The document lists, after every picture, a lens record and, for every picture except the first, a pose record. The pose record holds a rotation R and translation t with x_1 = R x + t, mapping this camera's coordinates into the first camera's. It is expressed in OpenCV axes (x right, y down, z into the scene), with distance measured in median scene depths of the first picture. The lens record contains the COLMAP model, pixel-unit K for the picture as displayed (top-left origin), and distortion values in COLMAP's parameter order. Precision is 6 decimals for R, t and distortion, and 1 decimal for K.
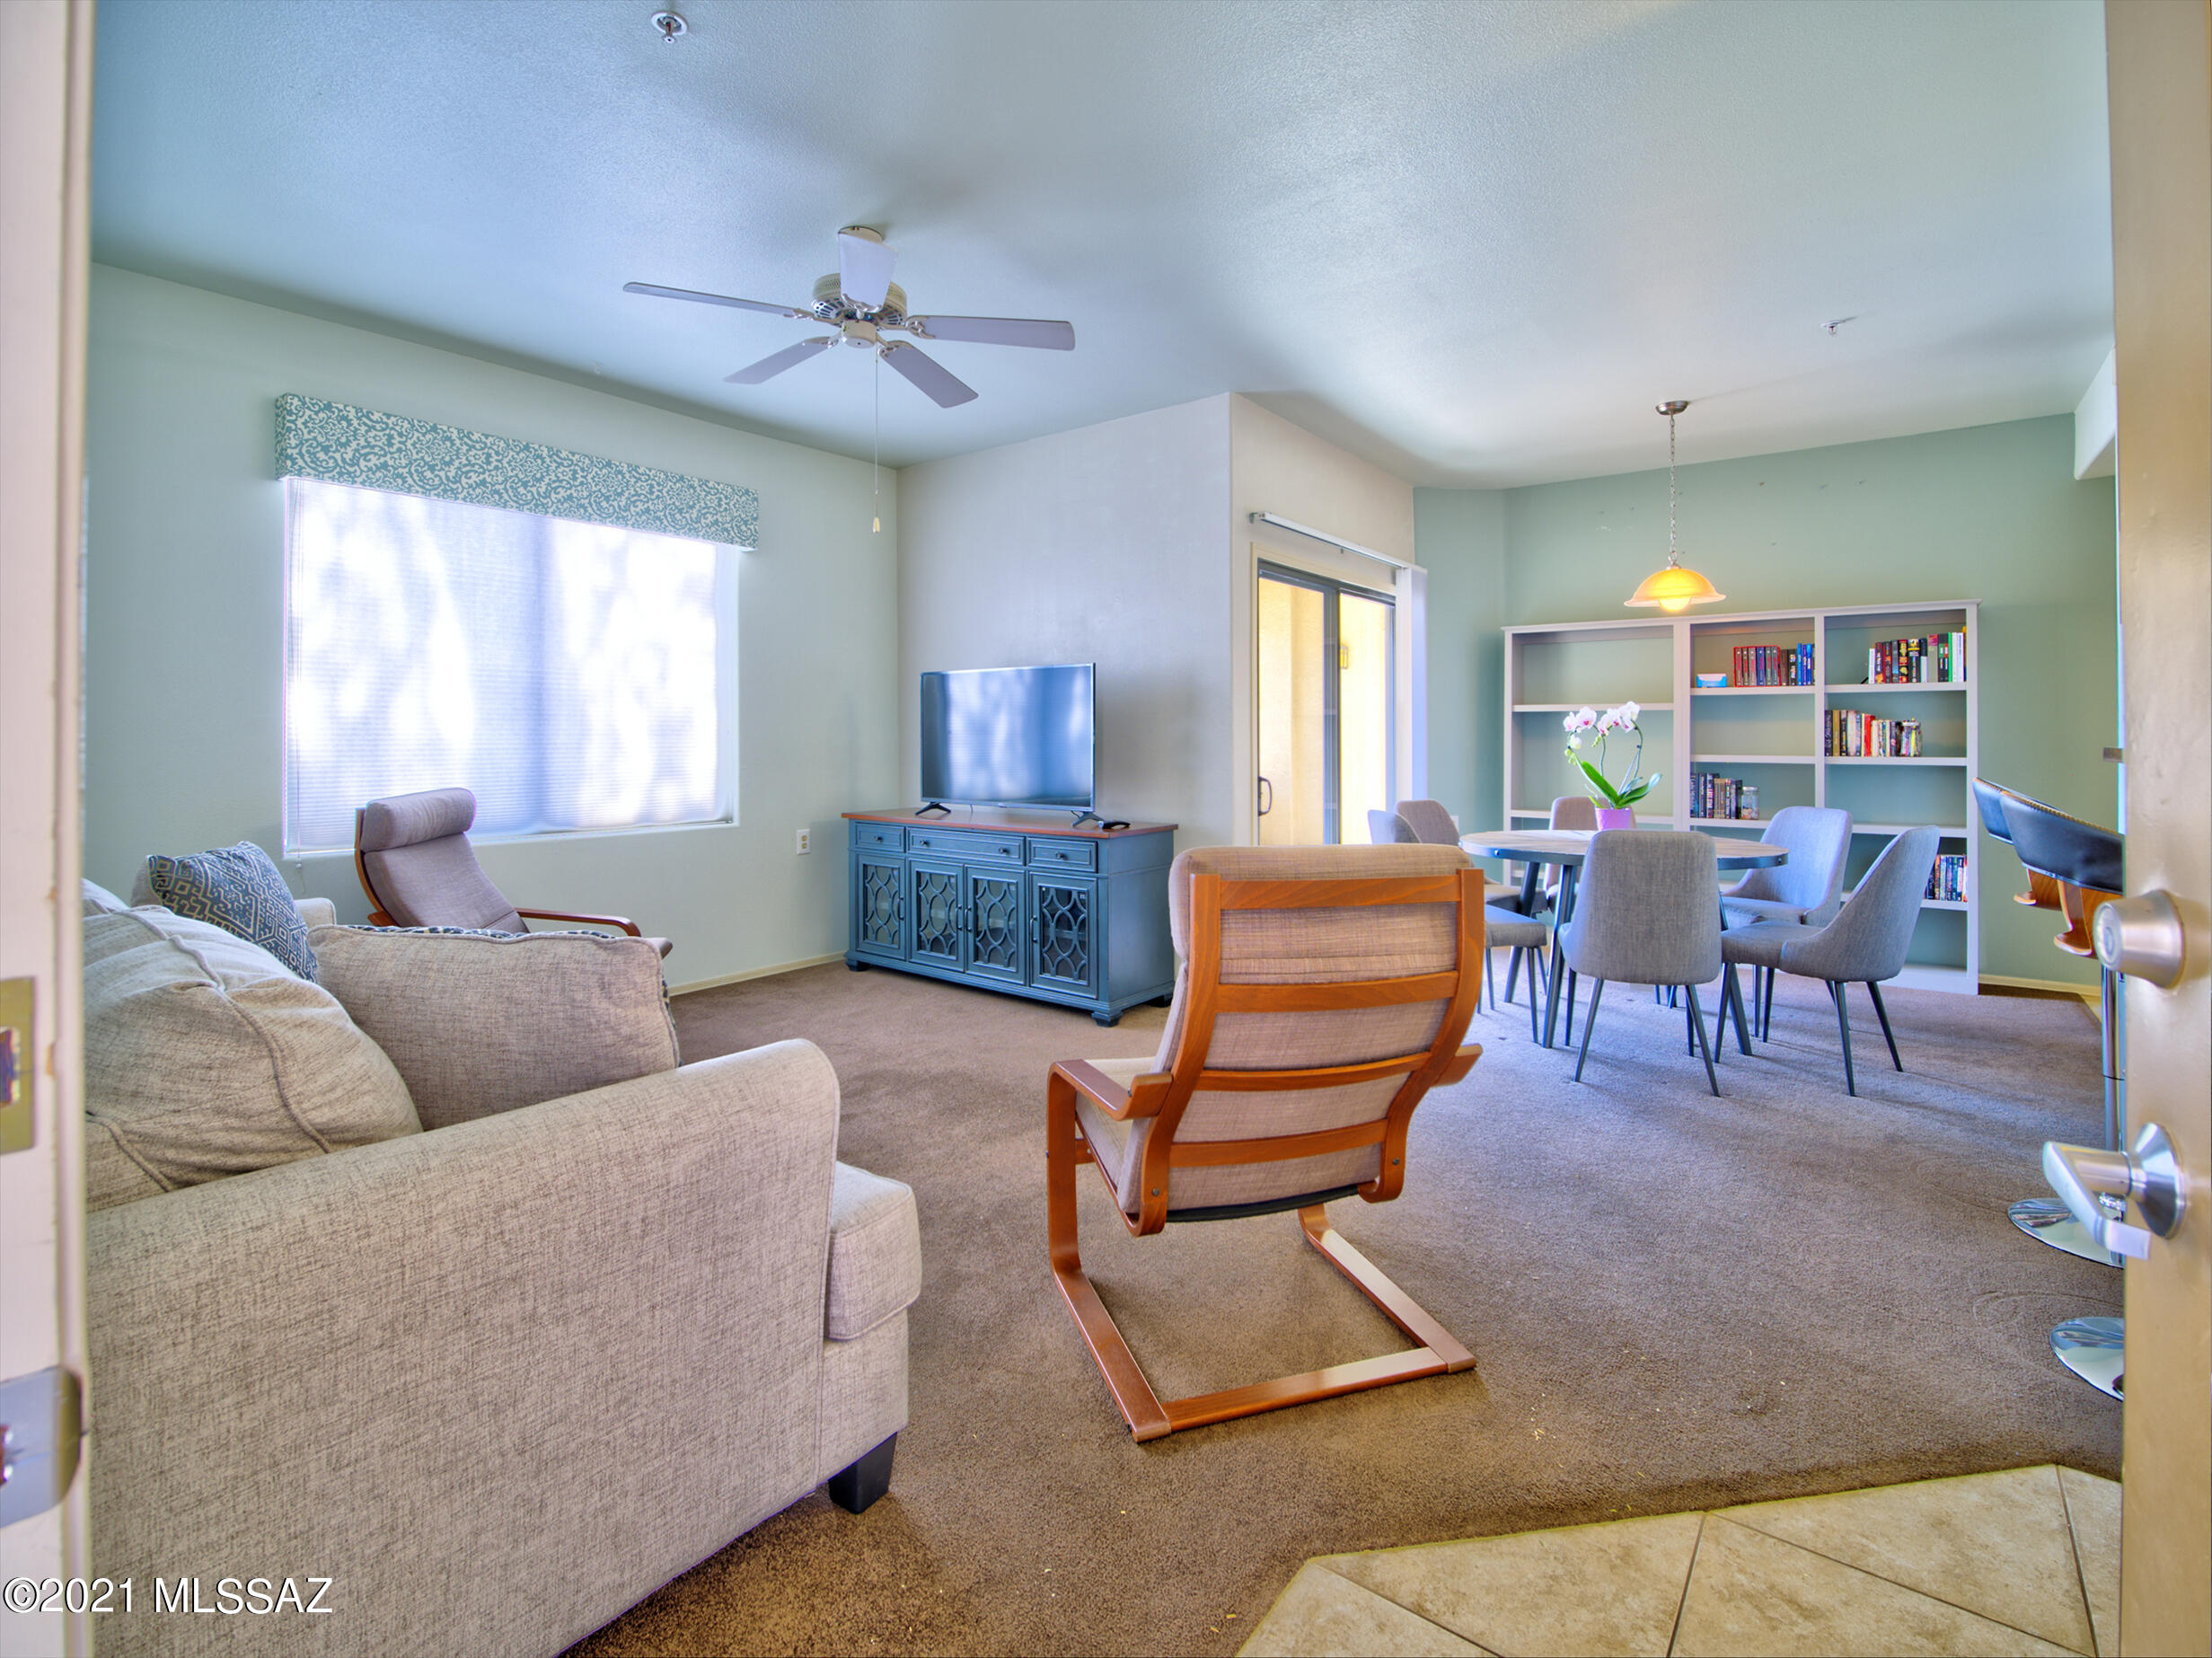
lens RADIAL K [[1025.6, 0, 1099.0], [0, 1025.6, 725.8], [0, 0, 1]] dist [-0.018720, -0.001311]
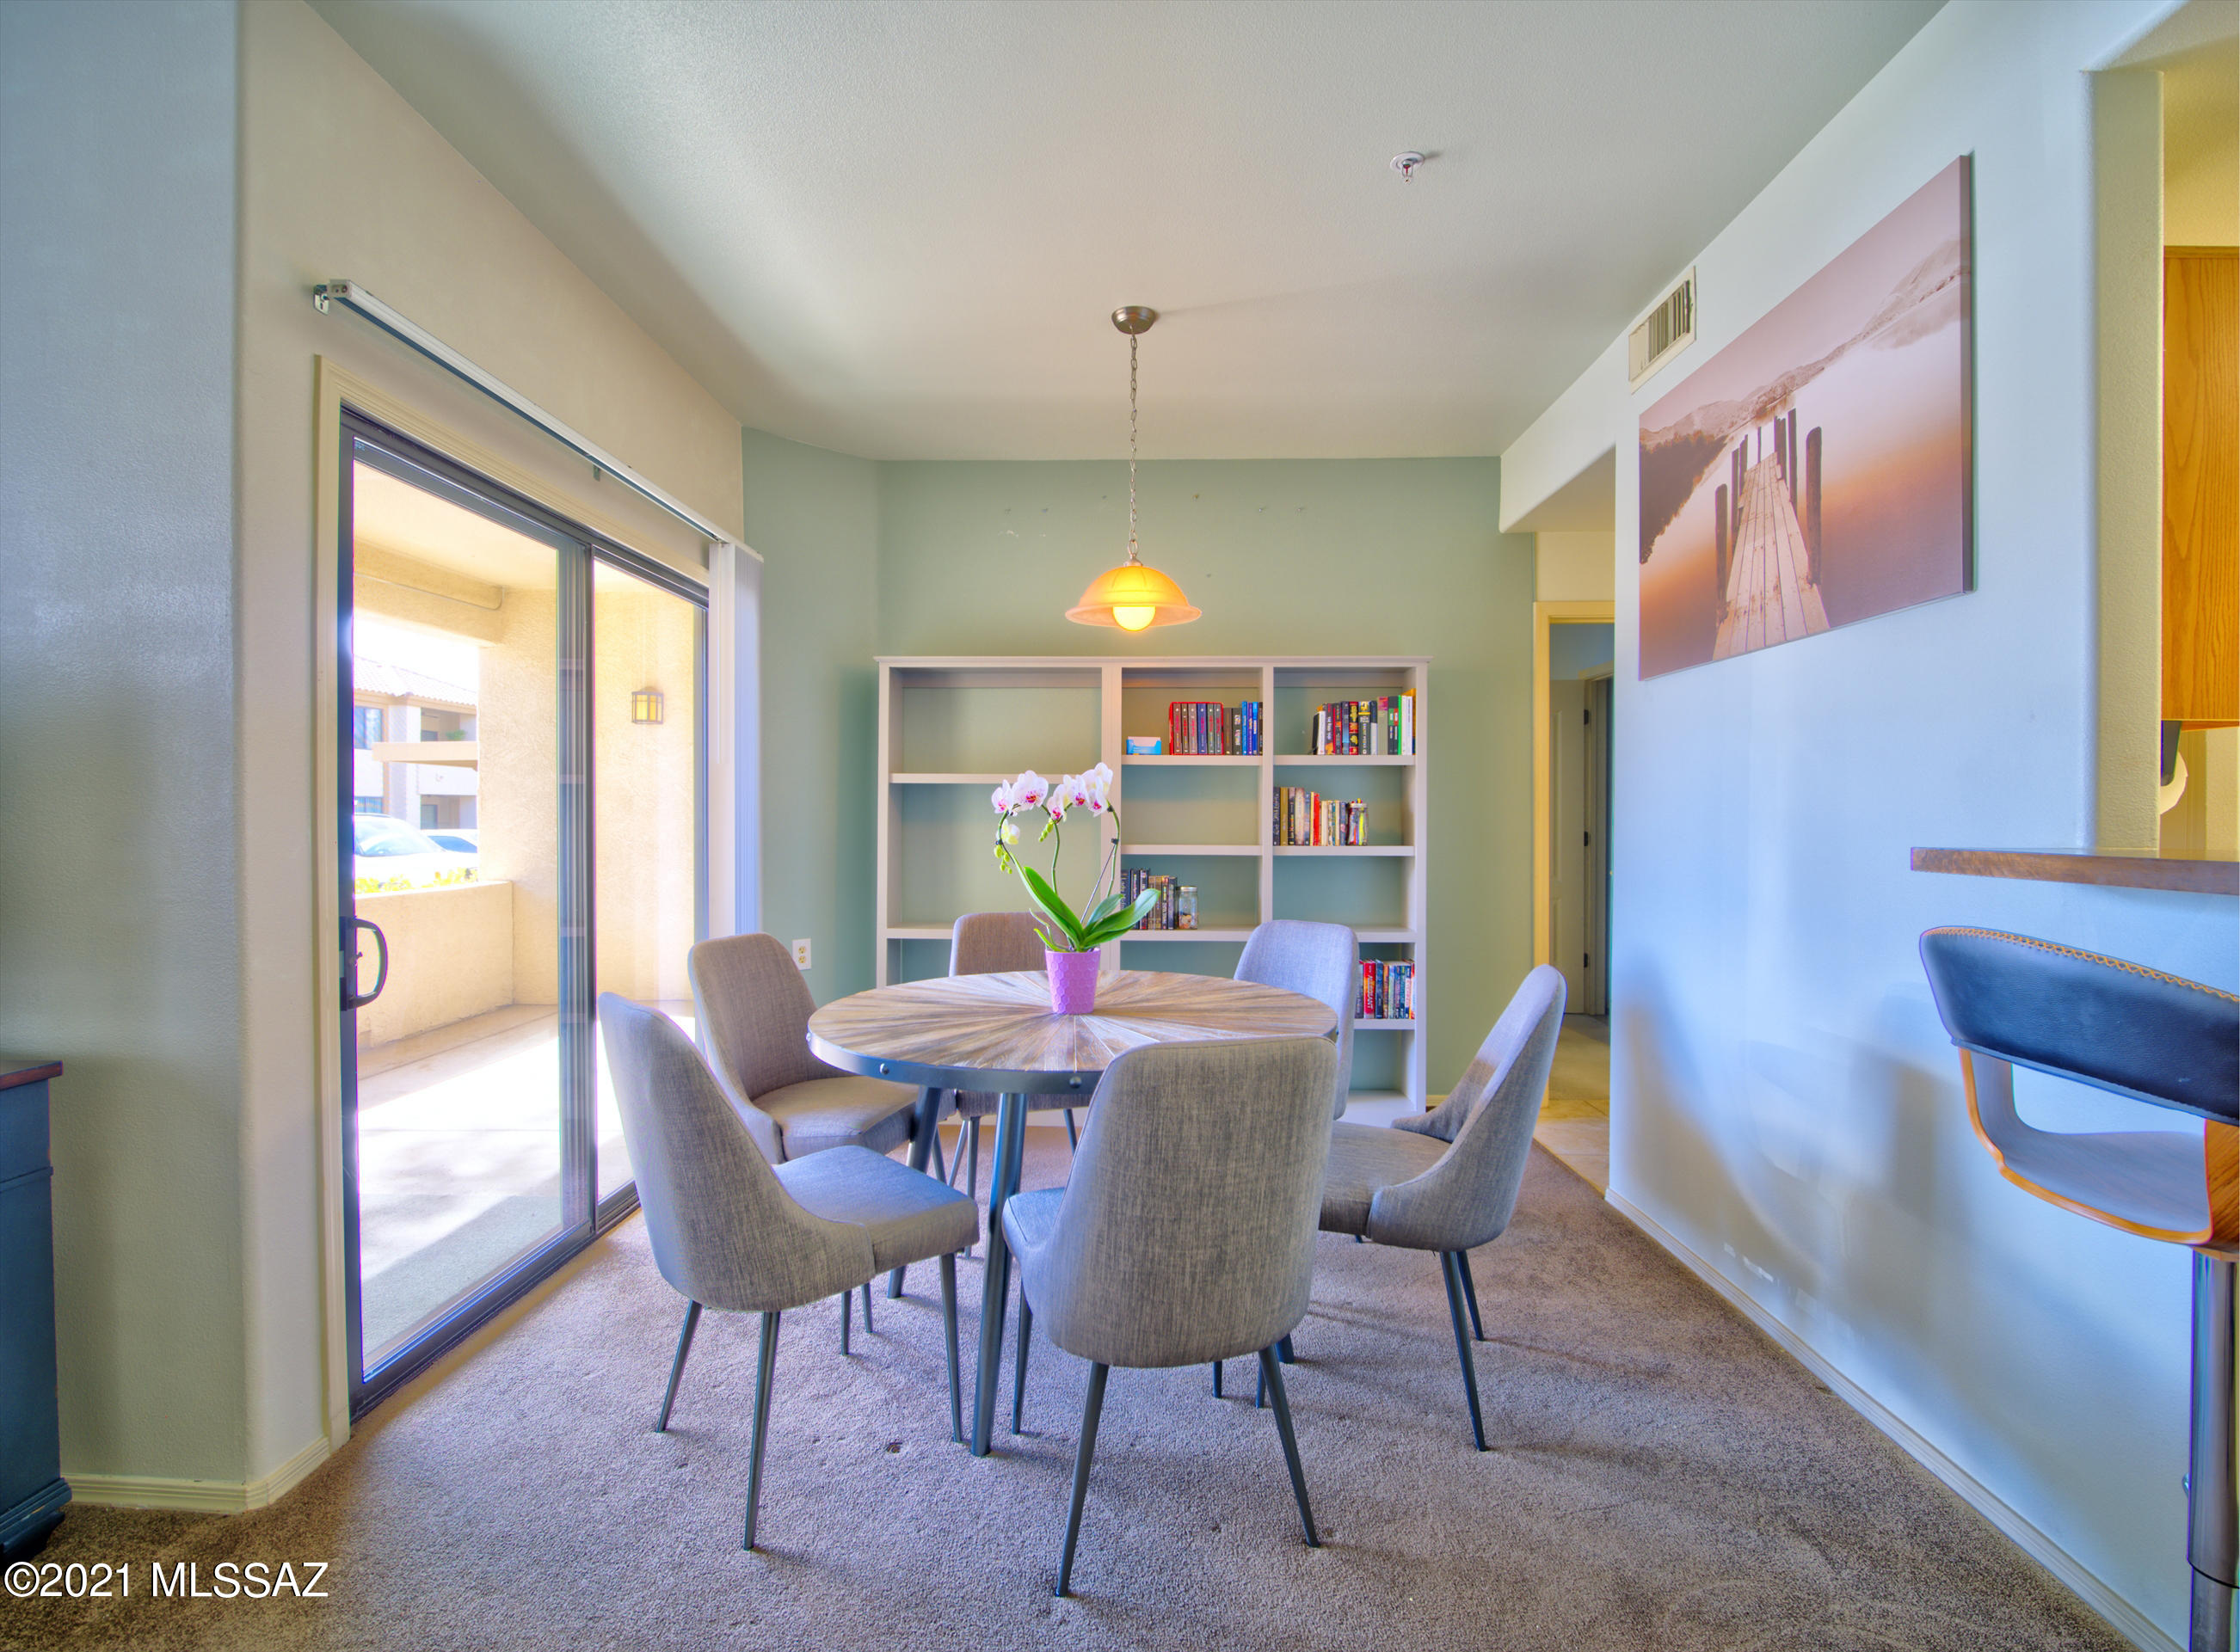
lens RADIAL K [[1011.7, 0, 1114.1], [0, 1011.7, 826.8], [0, 0, 1]] dist [-0.018502, -0.001740]
pose [[0.811760, -0.005218, 0.583968, 0.162761], [-0.007568, 0.999782, 0.019454, 0.001110], [-0.583942, -0.020212, 0.811544, 0.447888]]
